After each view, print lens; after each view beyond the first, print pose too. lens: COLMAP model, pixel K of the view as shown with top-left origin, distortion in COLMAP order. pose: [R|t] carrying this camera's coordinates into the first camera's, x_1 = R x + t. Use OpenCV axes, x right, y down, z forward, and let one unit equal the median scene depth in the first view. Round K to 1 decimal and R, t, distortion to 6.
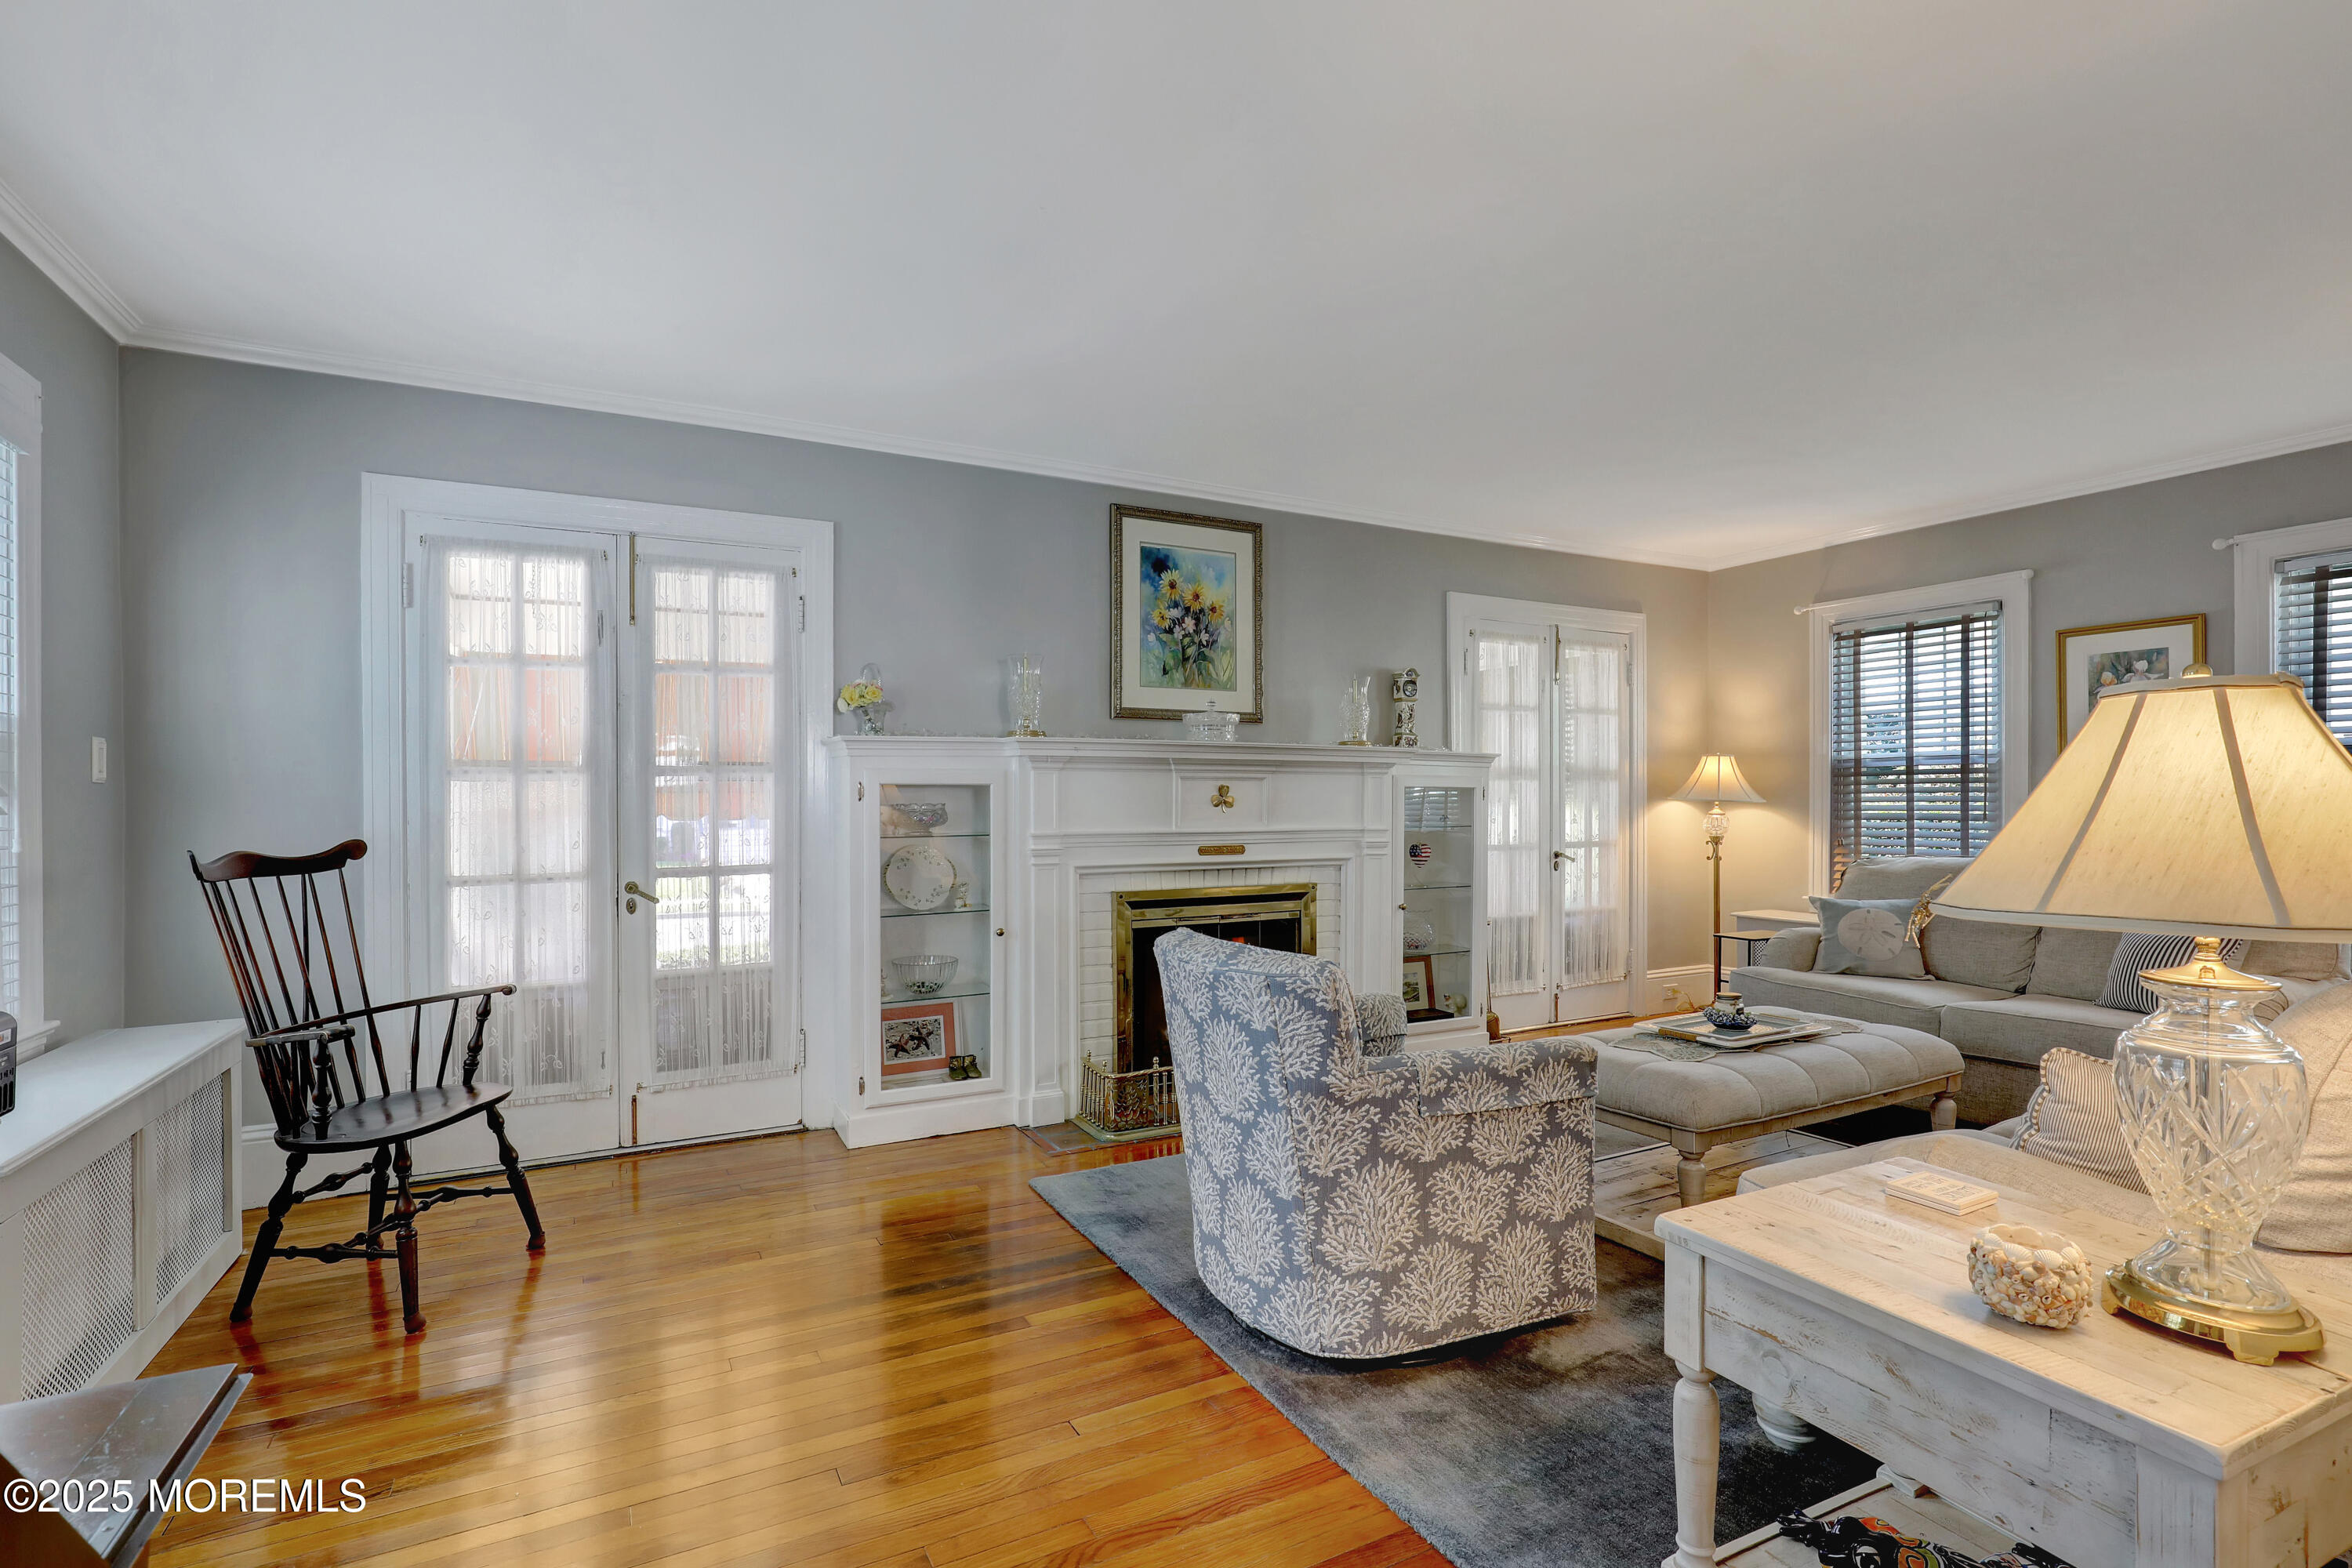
lens RADIAL K [[1081.6, 0, 1177.8], [0, 1081.6, 771.8], [0, 0, 1]] dist [-0.002976, -0.000083]
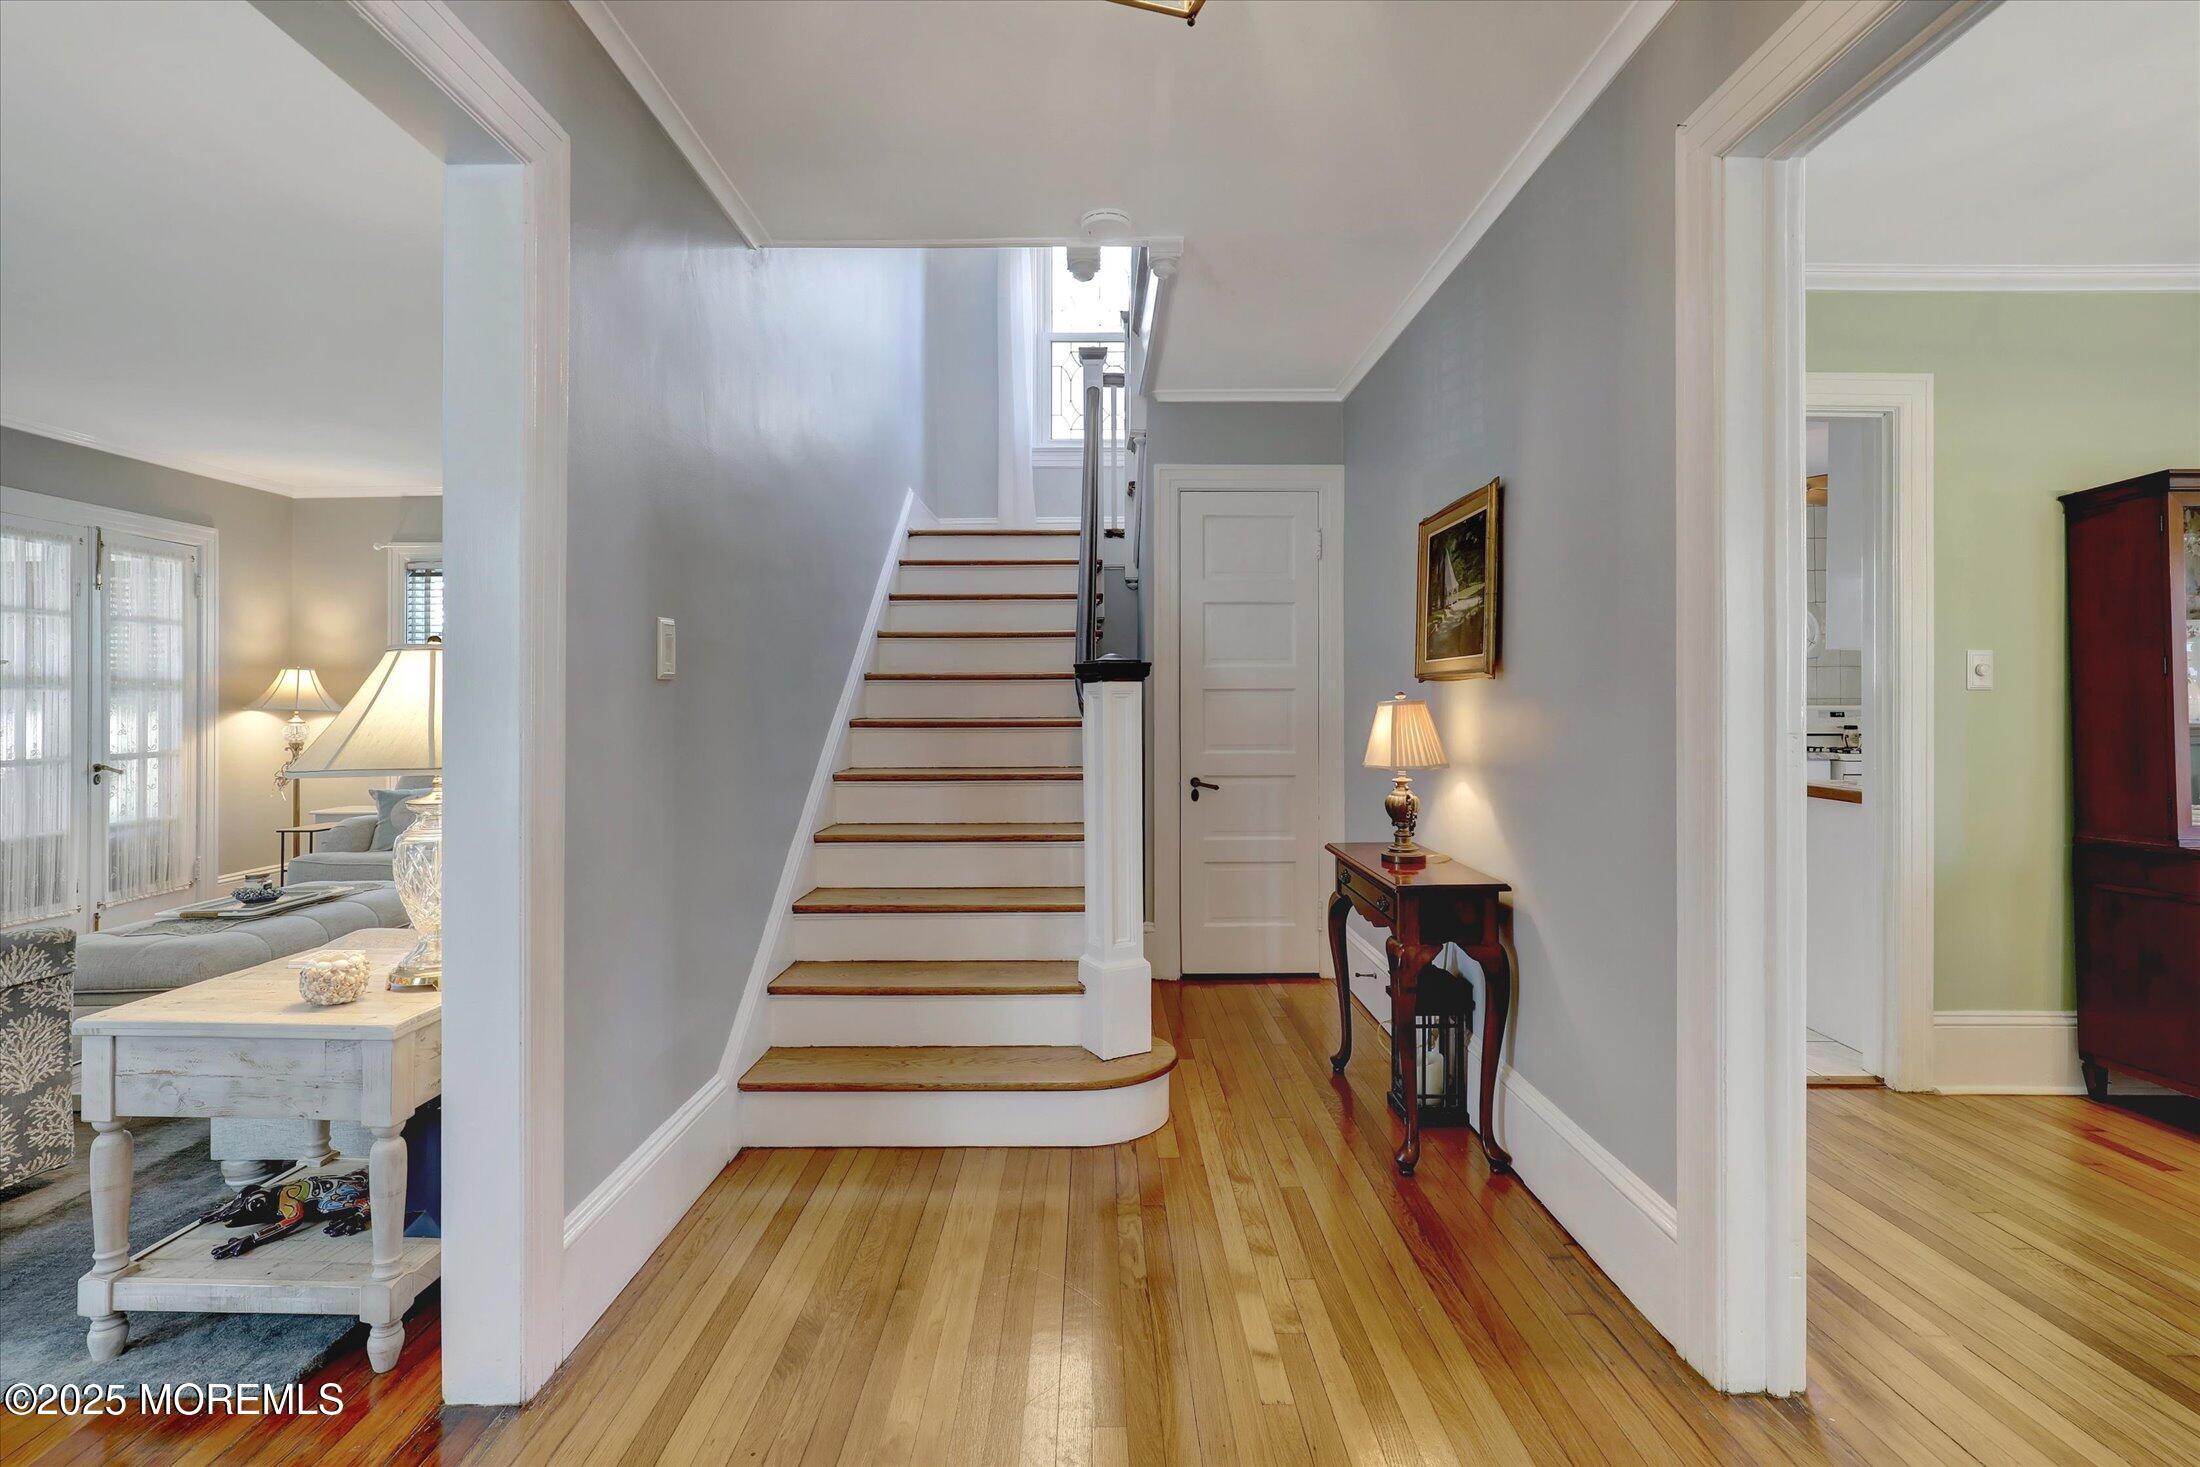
lens RADIAL K [[1006.5, 0, 1094.3], [0, 1006.5, 701.5], [0, 0, 1]] dist [-0.002248, 0.001719]
pose [[0.472768, 0.001638, 0.881185, -0.016648], [-0.018097, 0.999805, 0.007851, -0.004712], [-0.881001, -0.019658, 0.472706, -0.199763]]
